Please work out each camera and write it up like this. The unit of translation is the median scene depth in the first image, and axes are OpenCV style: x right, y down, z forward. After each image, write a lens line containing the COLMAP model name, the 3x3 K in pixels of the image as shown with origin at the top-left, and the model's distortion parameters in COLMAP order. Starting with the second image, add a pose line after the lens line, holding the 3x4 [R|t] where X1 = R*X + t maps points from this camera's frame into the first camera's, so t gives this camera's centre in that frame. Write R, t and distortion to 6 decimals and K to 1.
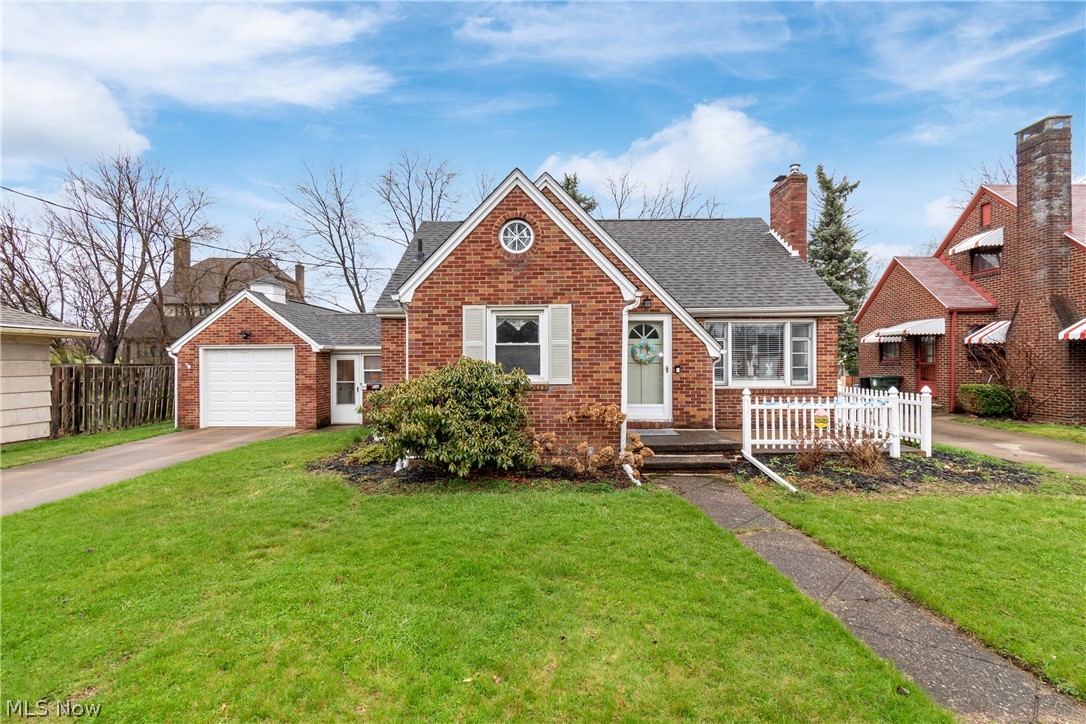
lens RADIAL K [[478.6, 0, 540.5], [0, 478.6, 369.3], [0, 0, 1]] dist [0.001092, -0.000545]
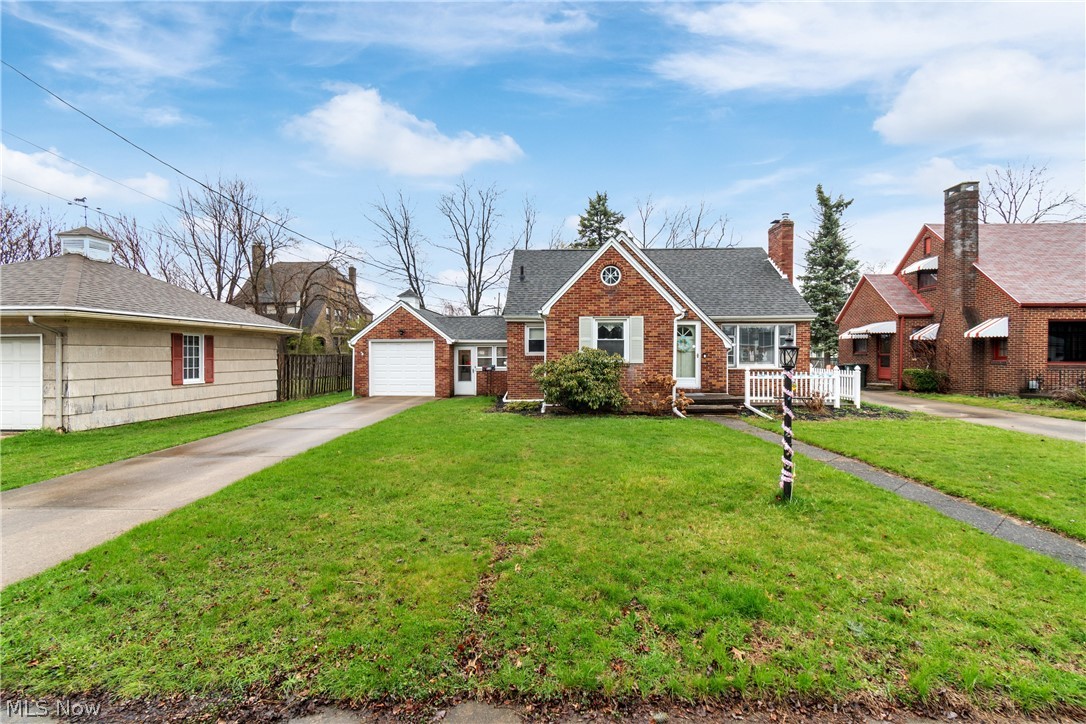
lens RADIAL K [[478.6, 0, 540.5], [0, 478.6, 369.3], [0, 0, 1]] dist [0.001092, -0.000545]
pose [[0.999838, 0.004588, -0.017391, -0.177010], [-0.004382, 0.999920, 0.011890, 0.022044], [0.017444, -0.011812, 0.999778, -0.459792]]
